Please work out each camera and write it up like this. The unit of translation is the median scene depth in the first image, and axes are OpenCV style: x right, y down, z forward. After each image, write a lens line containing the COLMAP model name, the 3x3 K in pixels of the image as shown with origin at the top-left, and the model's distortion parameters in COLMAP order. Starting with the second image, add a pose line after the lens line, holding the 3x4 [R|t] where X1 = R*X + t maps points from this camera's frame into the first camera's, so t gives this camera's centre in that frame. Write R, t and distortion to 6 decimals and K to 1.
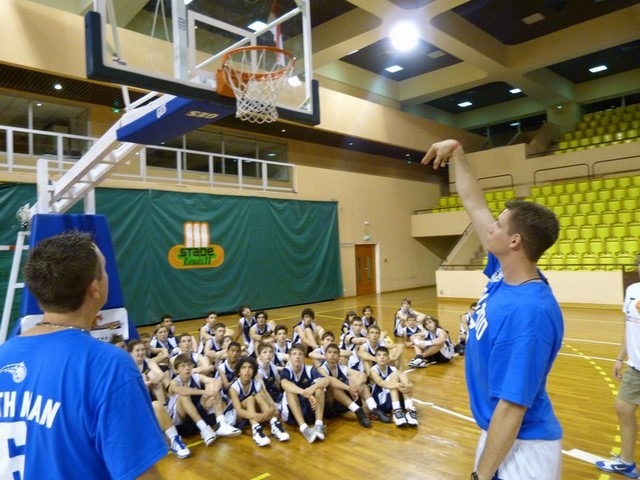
lens RADIAL K [[475.0, 0, 321.6], [0, 475.0, 230.4], [0, 0, 1]] dist [-0.010718, -0.004228]
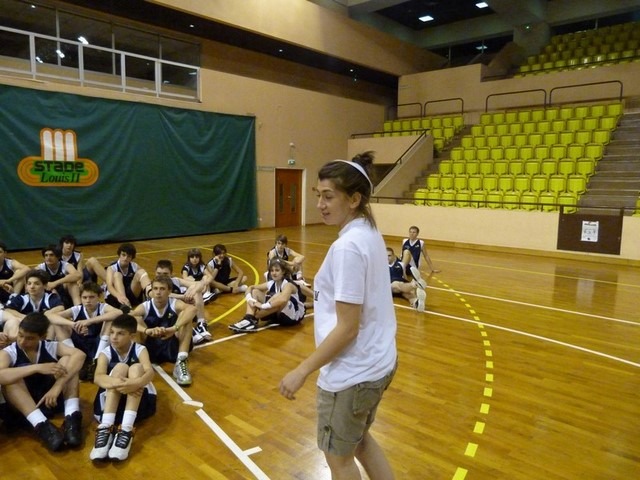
lens RADIAL K [[475.0, 0, 321.6], [0, 475.0, 230.4], [0, 0, 1]] dist [-0.010718, -0.004228]
pose [[0.997126, 0.040553, 0.063991, 0.133860], [-0.049657, 0.987771, 0.147793, 0.011113], [-0.057215, -0.150546, 0.986946, 0.152937]]
